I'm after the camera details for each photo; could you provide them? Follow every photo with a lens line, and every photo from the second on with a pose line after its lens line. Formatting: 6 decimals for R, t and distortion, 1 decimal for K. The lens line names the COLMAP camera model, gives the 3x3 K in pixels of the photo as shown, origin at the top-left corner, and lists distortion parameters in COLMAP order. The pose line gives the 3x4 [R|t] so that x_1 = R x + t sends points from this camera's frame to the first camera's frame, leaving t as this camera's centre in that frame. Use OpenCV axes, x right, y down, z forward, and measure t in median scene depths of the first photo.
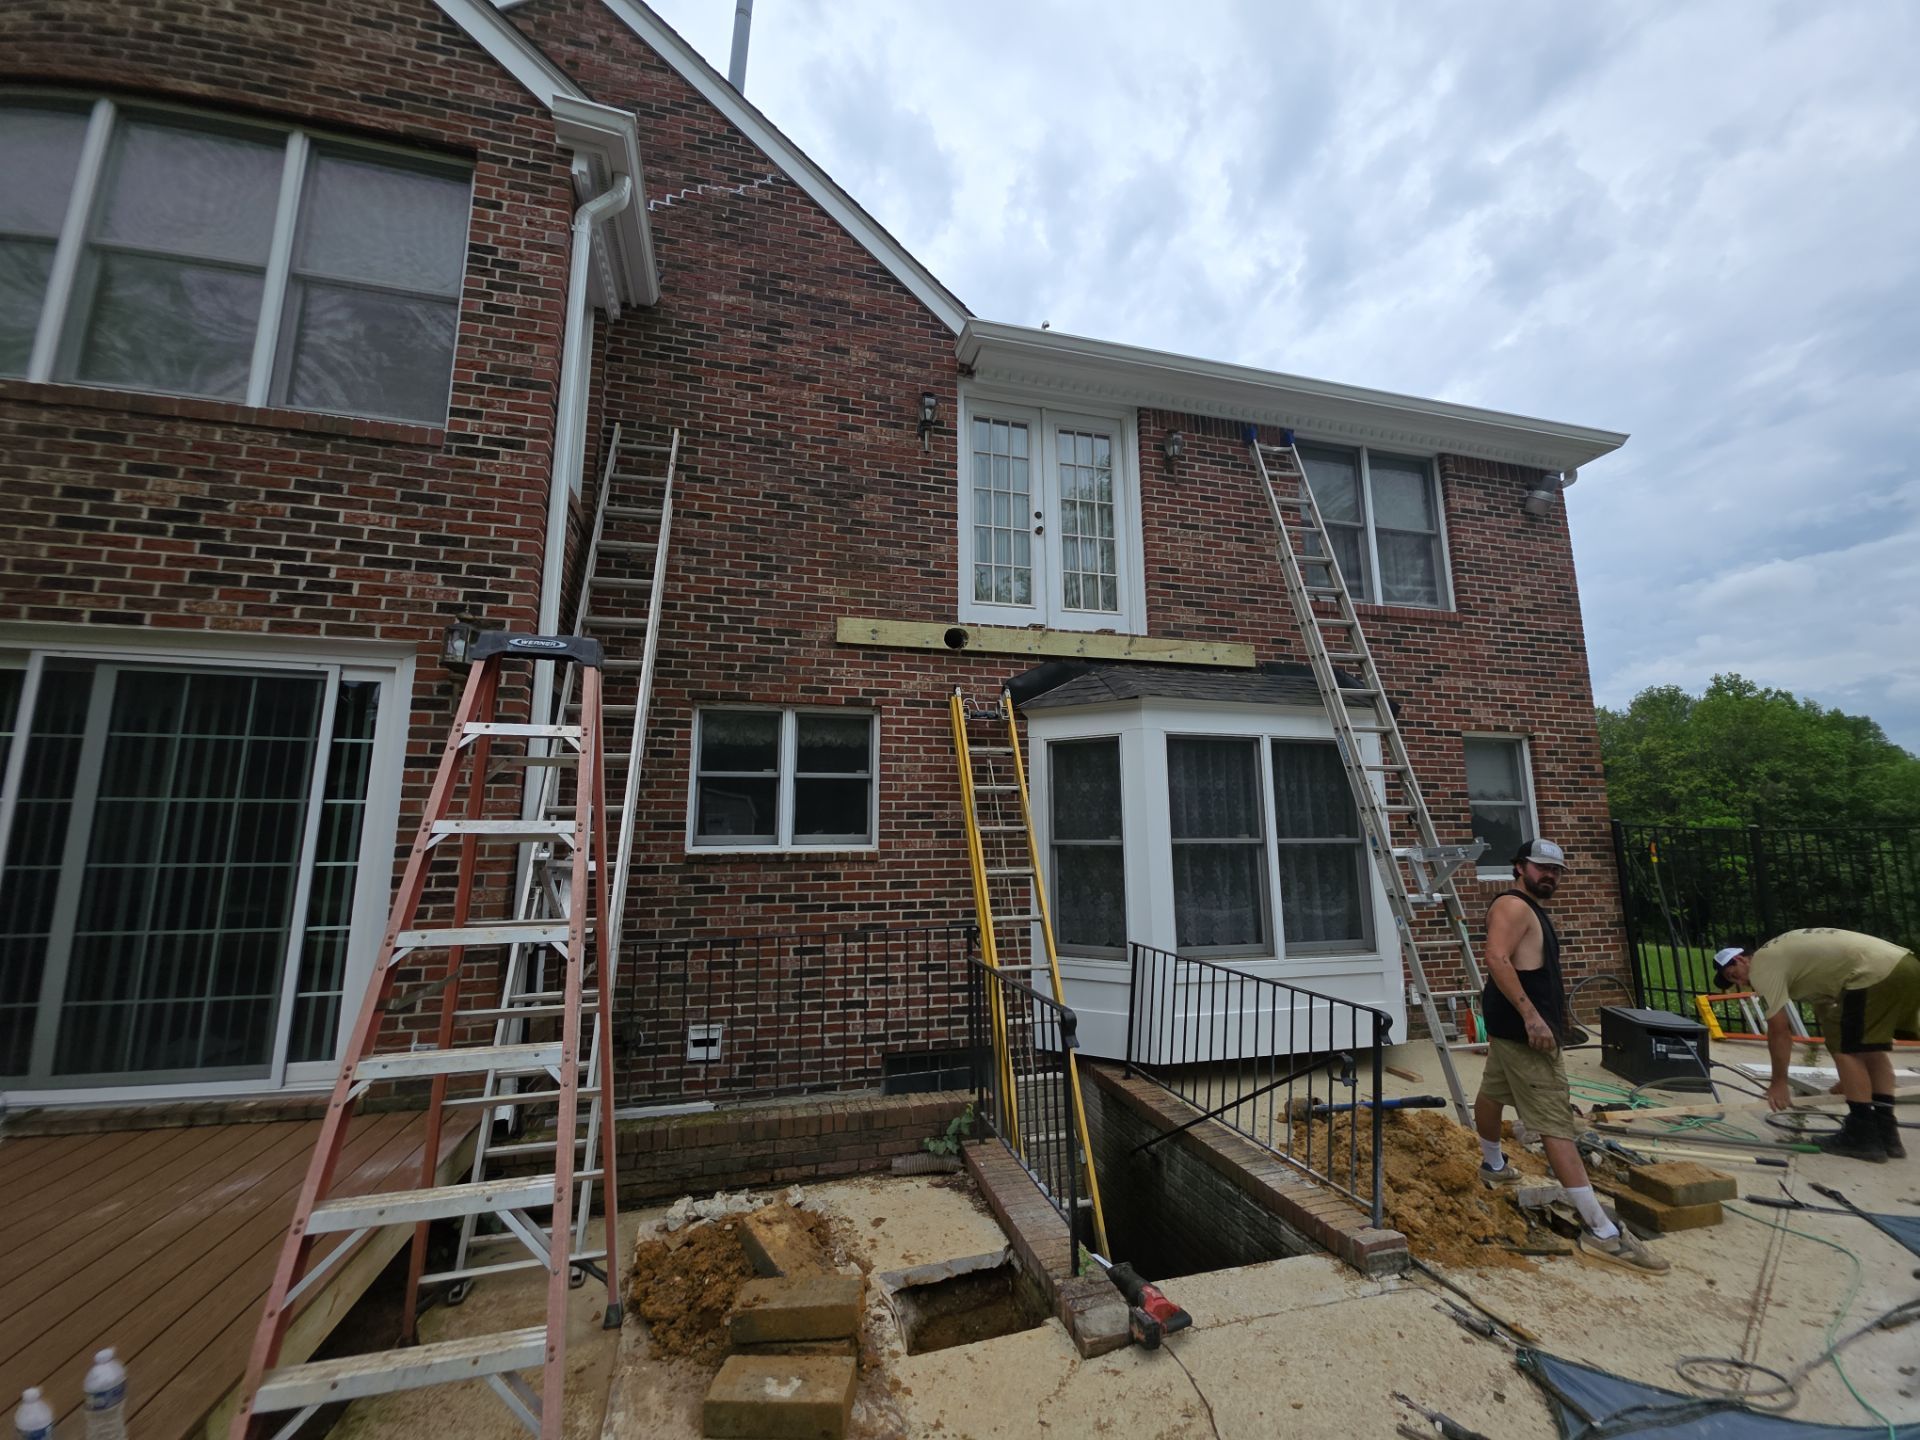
lens RADIAL K [[772.3, 0, 965.5], [0, 772.3, 715.7], [0, 0, 1]] dist [0.005775, -0.000170]
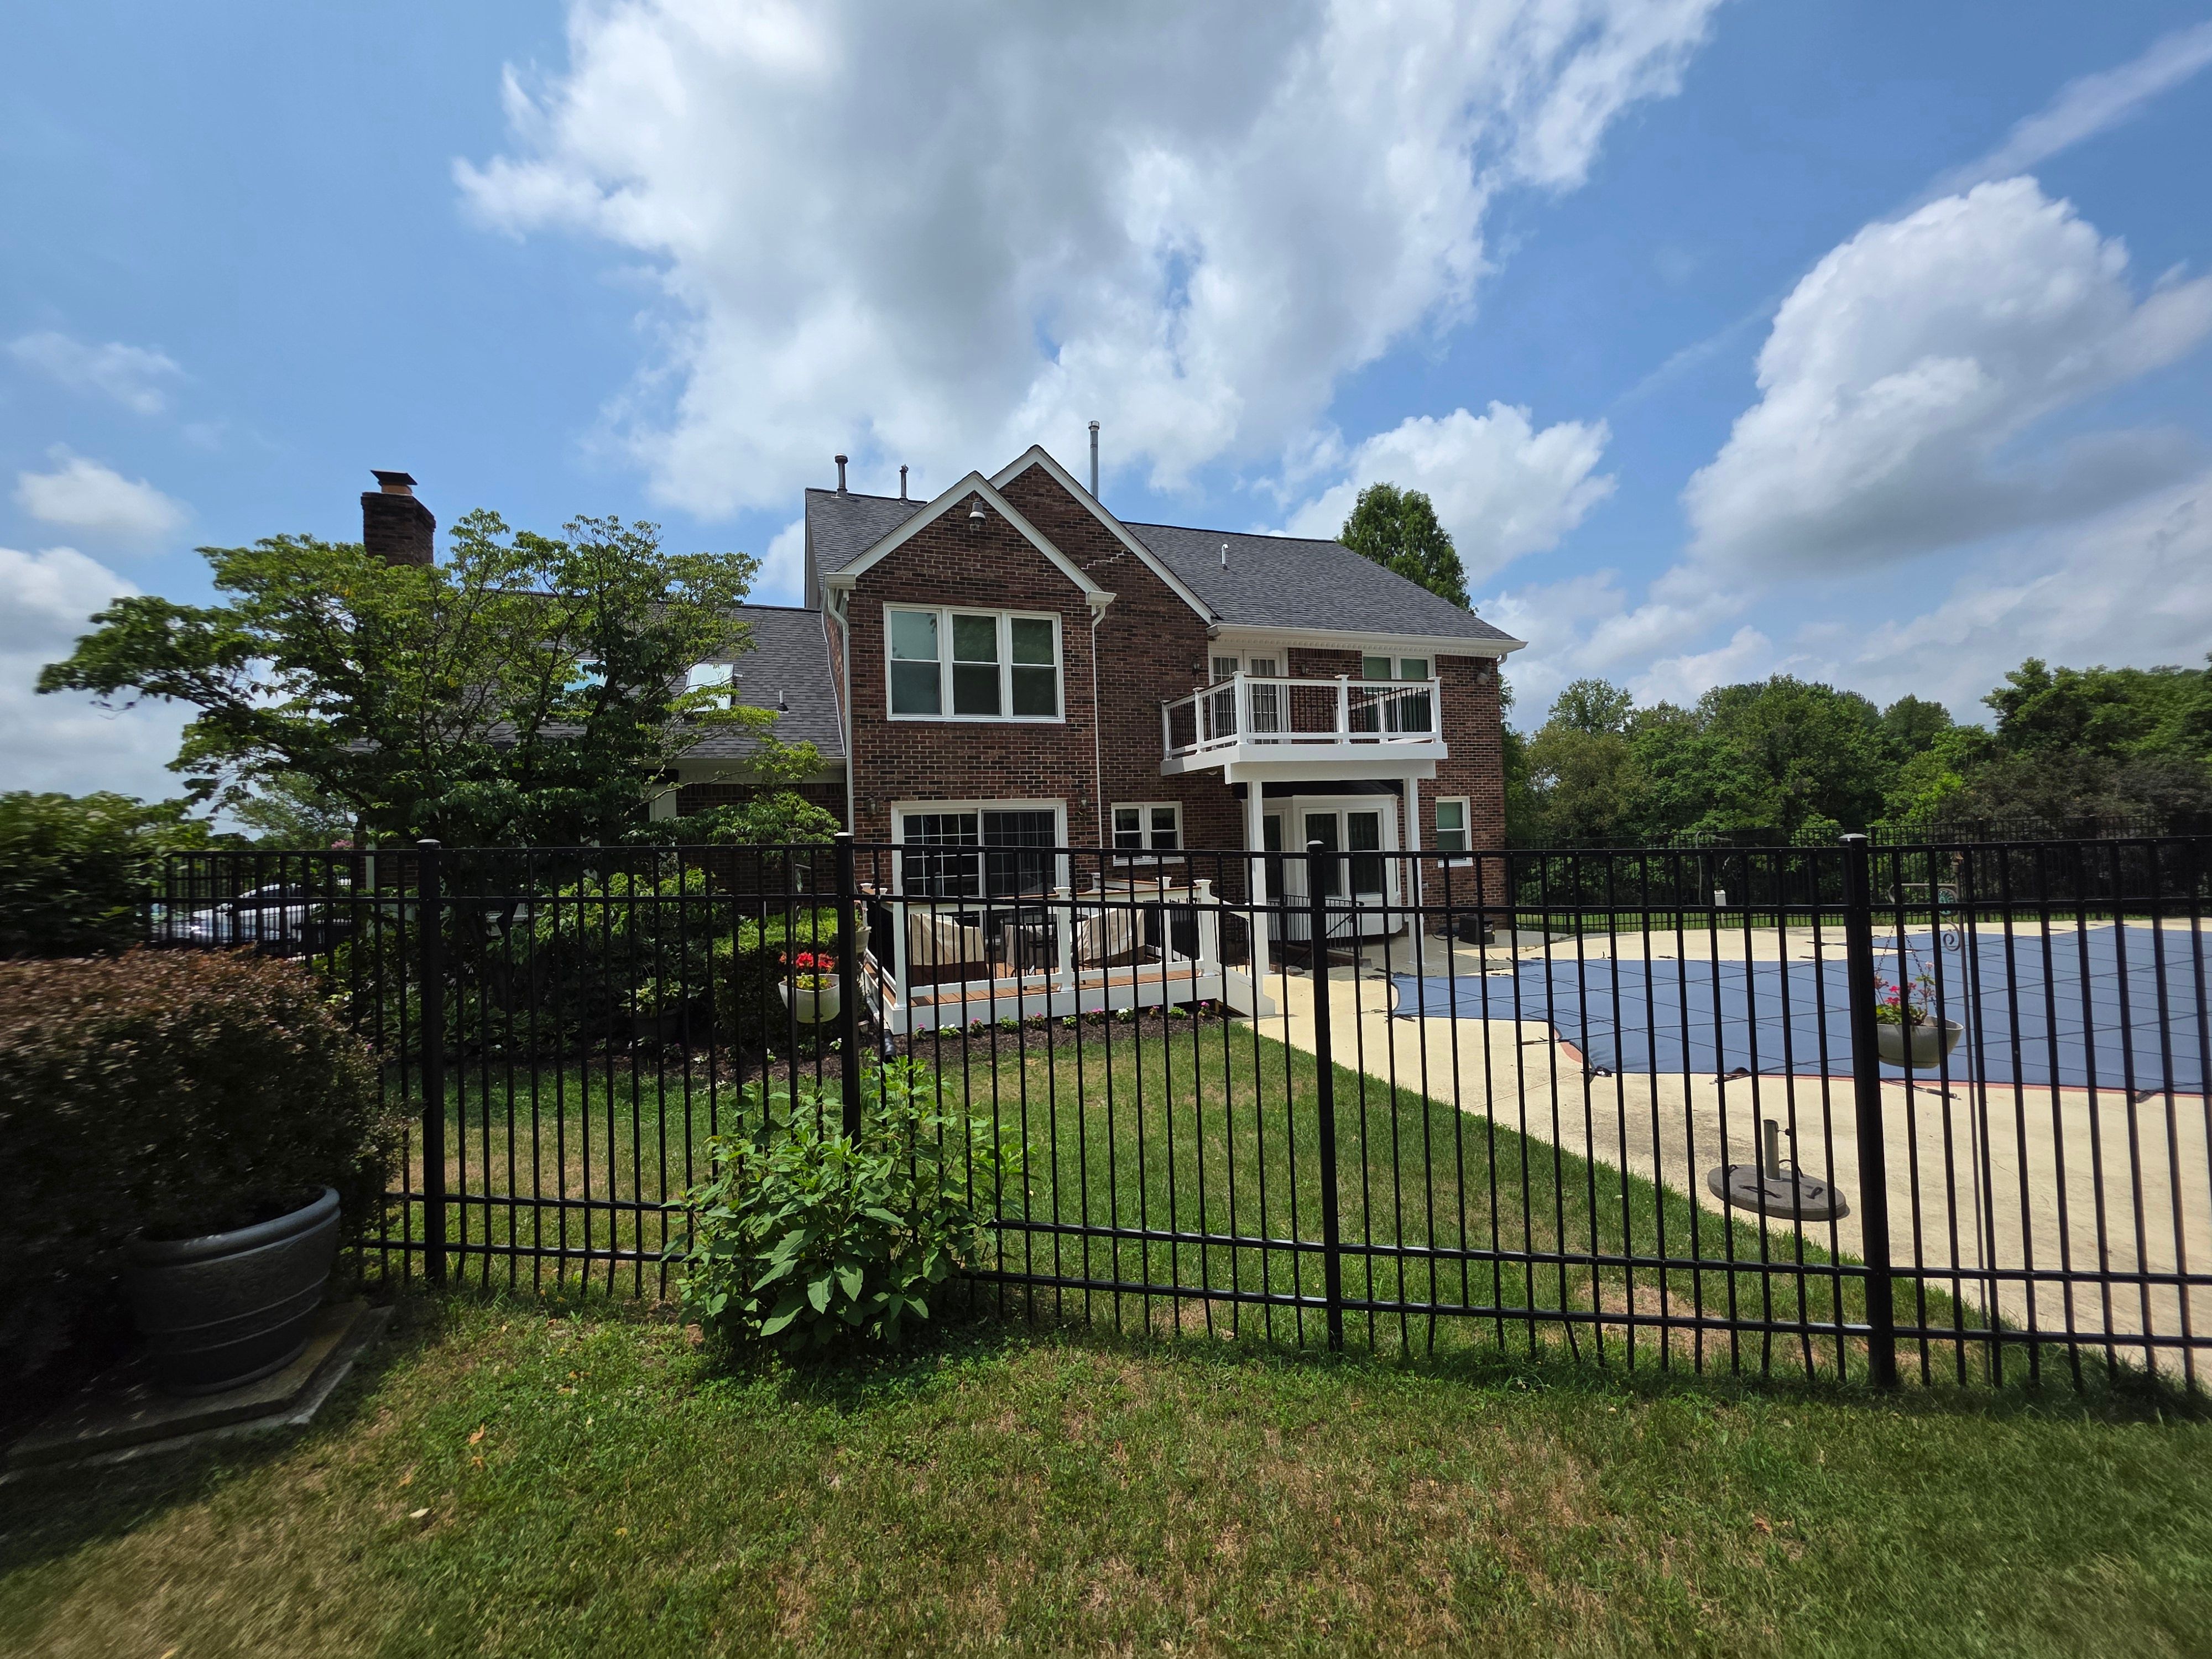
lens RADIAL K [[899.3, 0, 1106.0], [0, 899.3, 829.5], [0, 0, 1]] dist [0.000677, -0.000079]
pose [[0.996042, -0.027199, 0.084617, -0.537503], [0.014790, 0.989473, 0.143960, -0.300879], [-0.087641, -0.142138, 0.985959, -1.563858]]
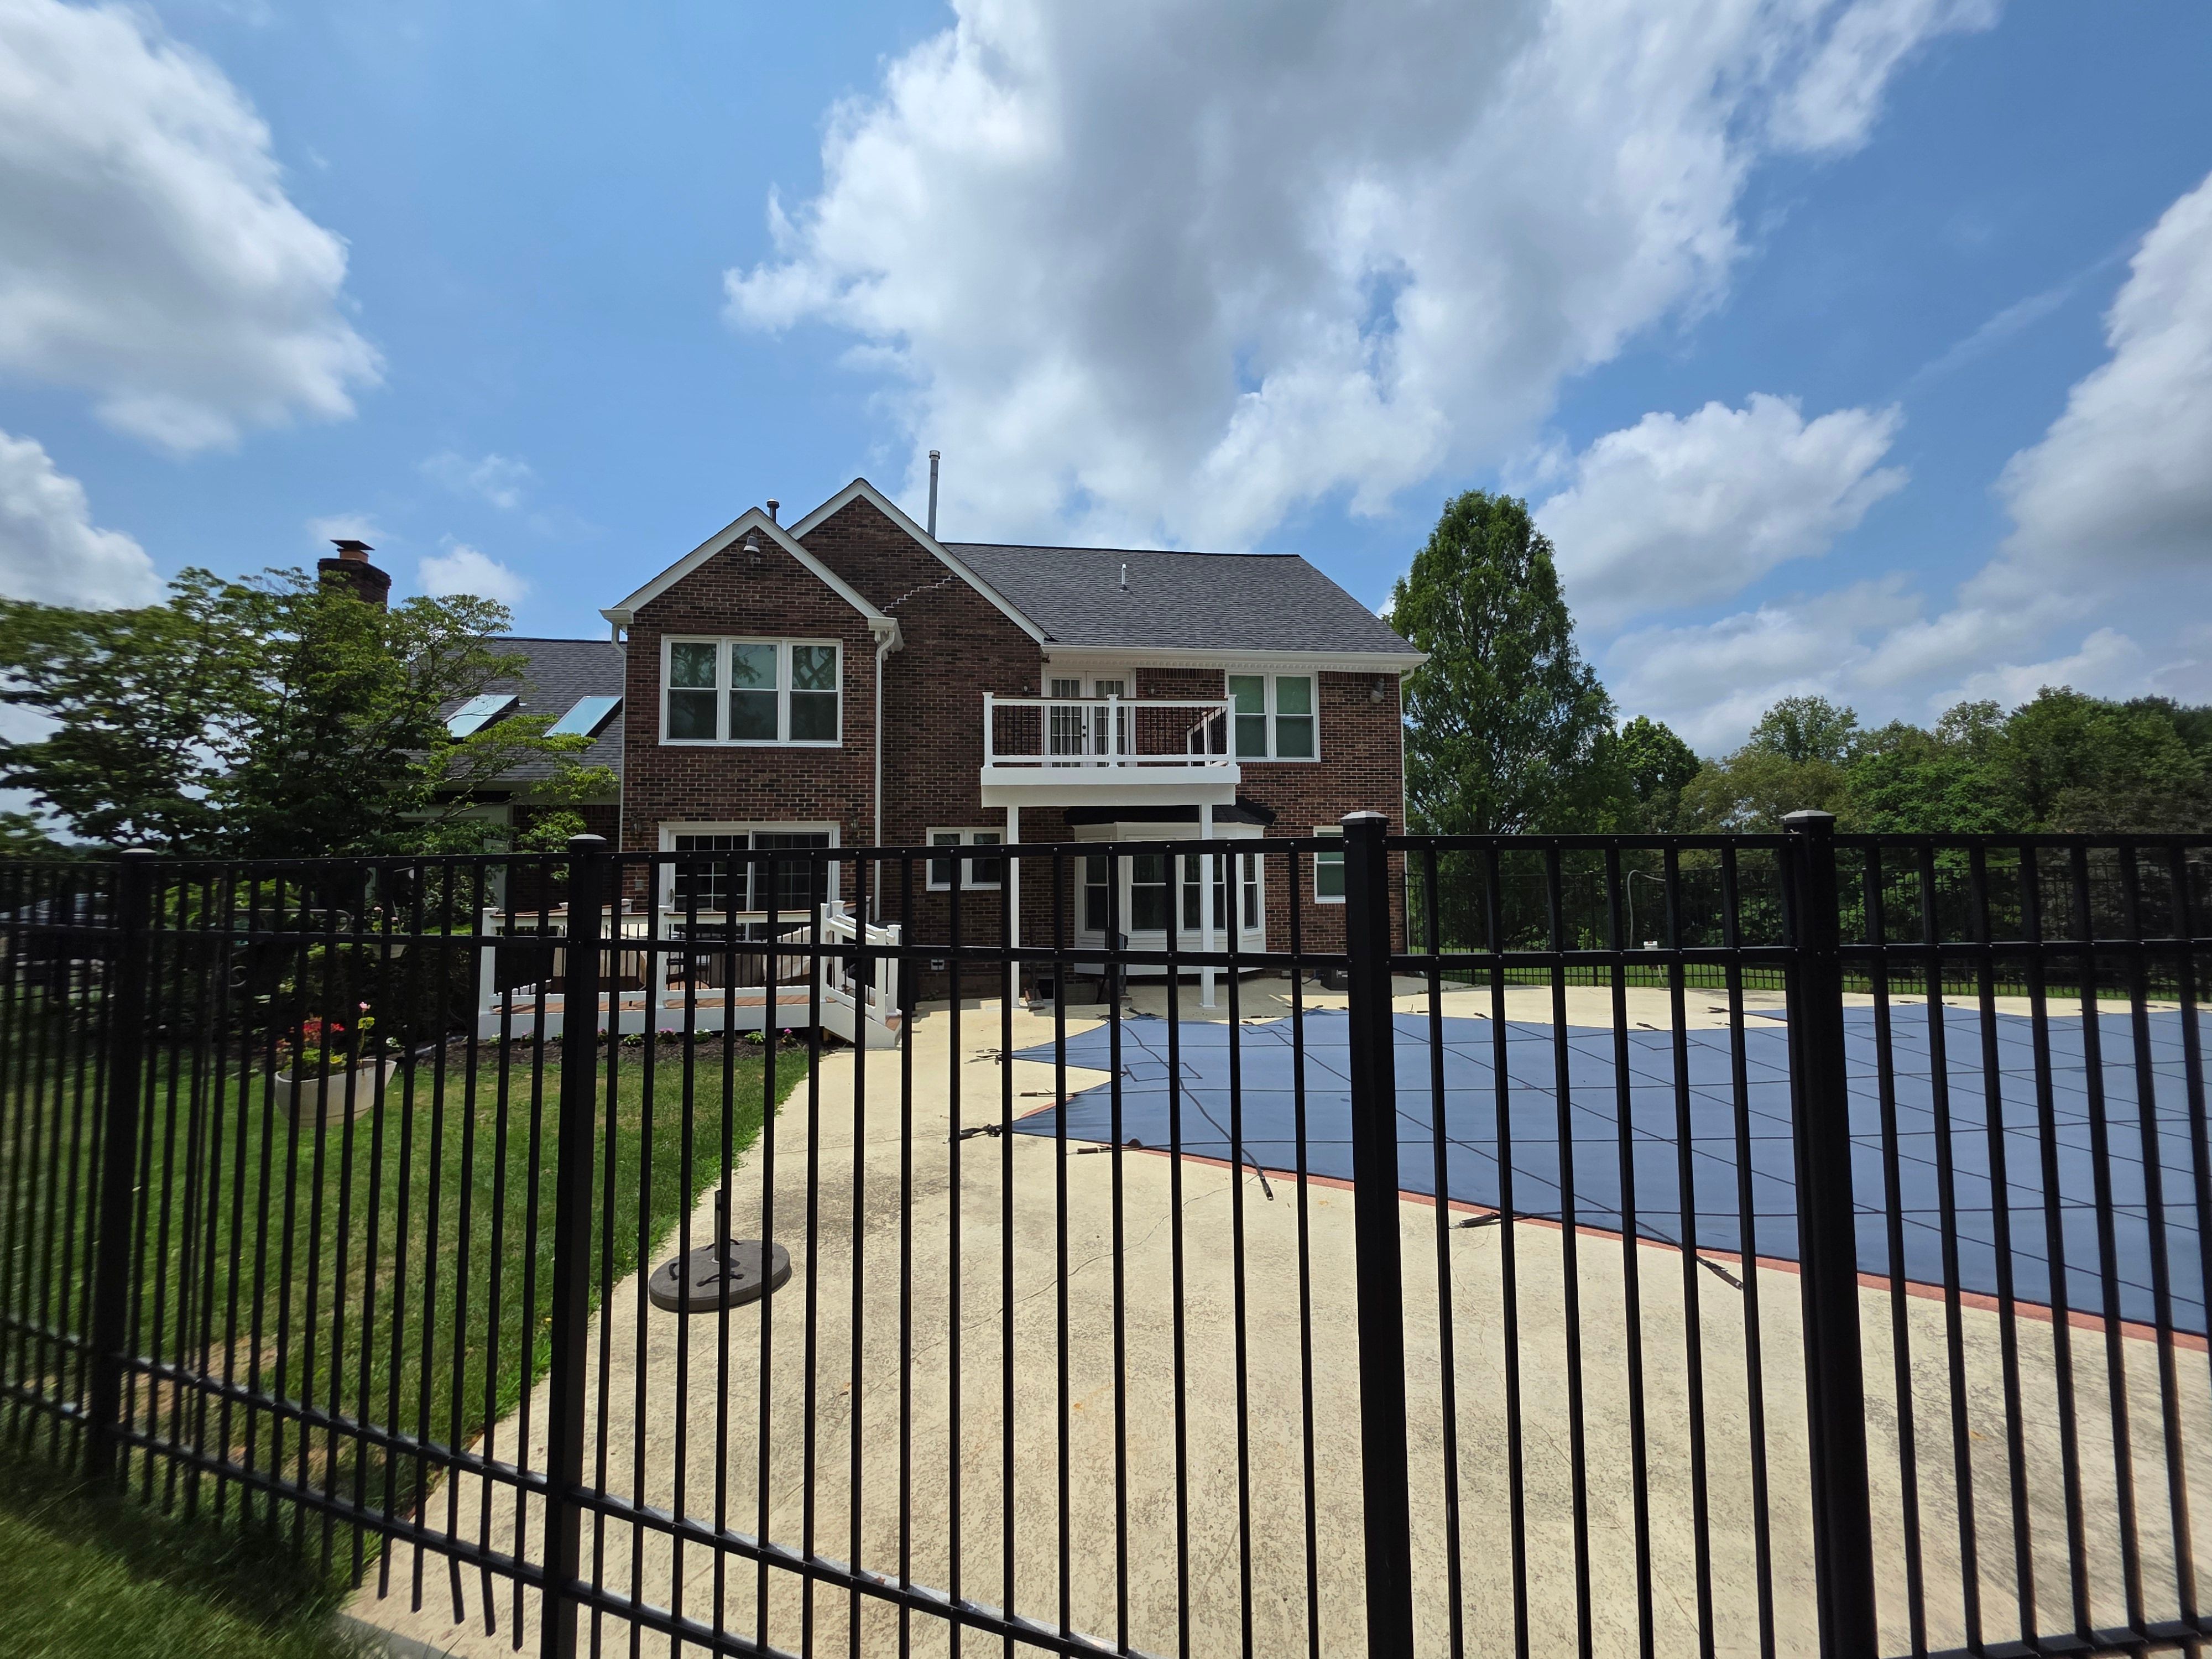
lens RADIAL K [[892.4, 0, 1111.9], [0, 892.4, 822.5], [0, 0, 1]] dist [0.001714, -0.000837]
pose [[0.990412, -0.012220, -0.137605, 0.527438], [0.026183, 0.994631, 0.100119, -0.261126], [0.135643, -0.102761, 0.985414, -1.454102]]
